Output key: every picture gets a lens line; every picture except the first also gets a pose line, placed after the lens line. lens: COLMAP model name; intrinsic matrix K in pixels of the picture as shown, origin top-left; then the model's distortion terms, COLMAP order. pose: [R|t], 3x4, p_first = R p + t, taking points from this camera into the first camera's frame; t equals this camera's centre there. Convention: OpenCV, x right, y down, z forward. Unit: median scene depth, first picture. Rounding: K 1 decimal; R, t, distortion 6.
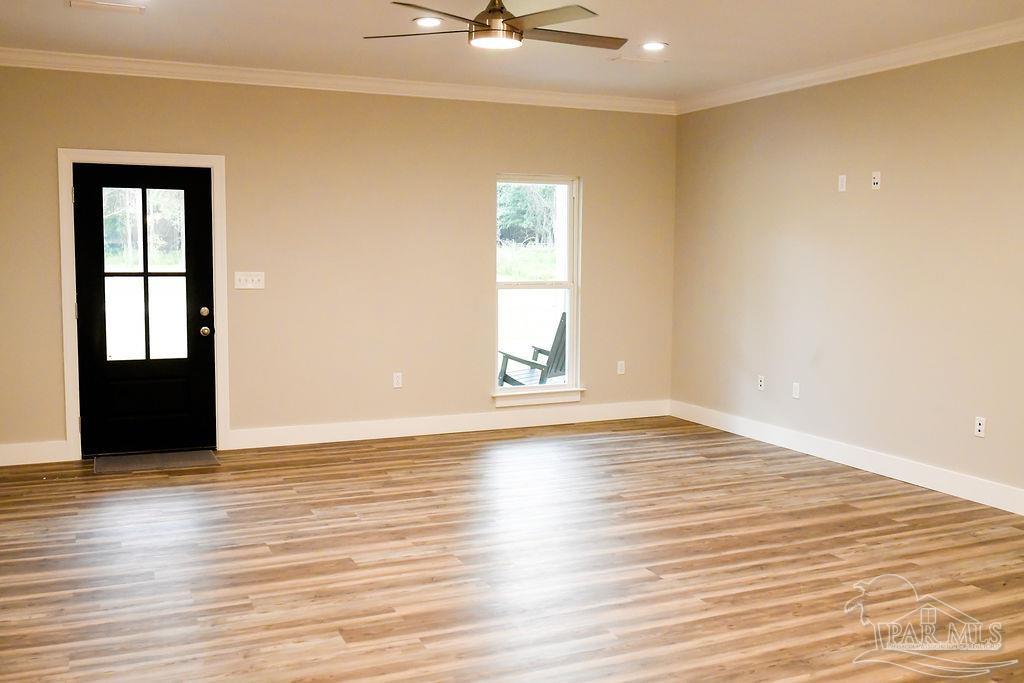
lens RADIAL K [[970.5, 0, 512.4], [0, 970.5, 345.0], [0, 0, 1]] dist [-0.036731, 0.000000]
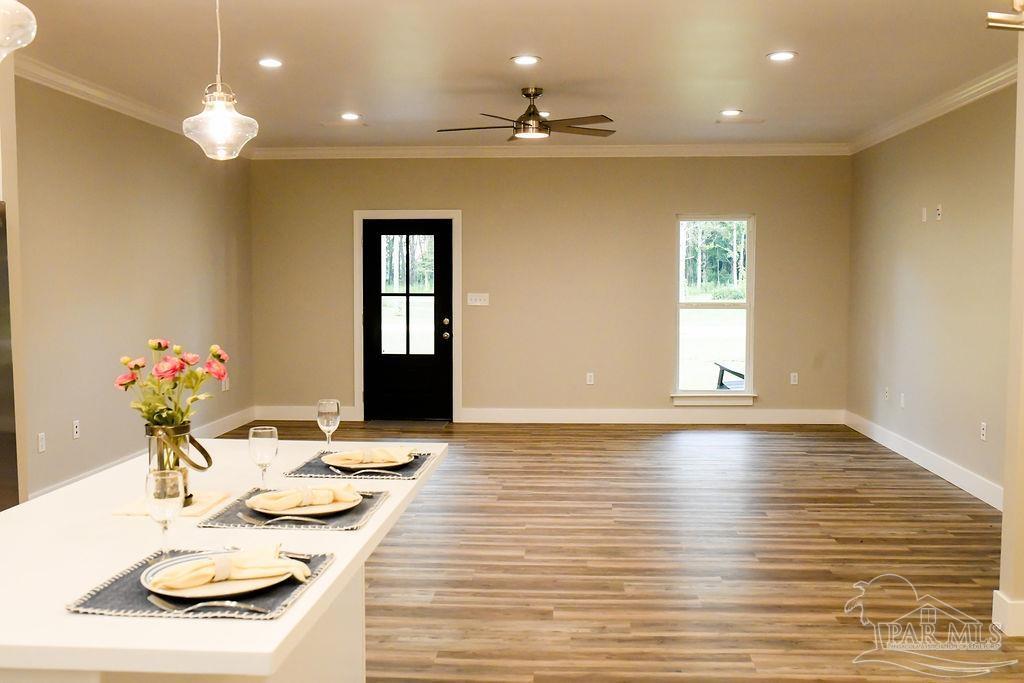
lens RADIAL K [[970.5, 0, 512.0], [0, 970.5, 338.4], [0, 0, 1]] dist [-0.036731, 0.000000]
pose [[0.885682, 0.022609, -0.463741, 0.420622], [-0.039317, 0.998878, -0.026391, 0.023321], [0.462624, 0.041607, 0.885578, -0.198496]]
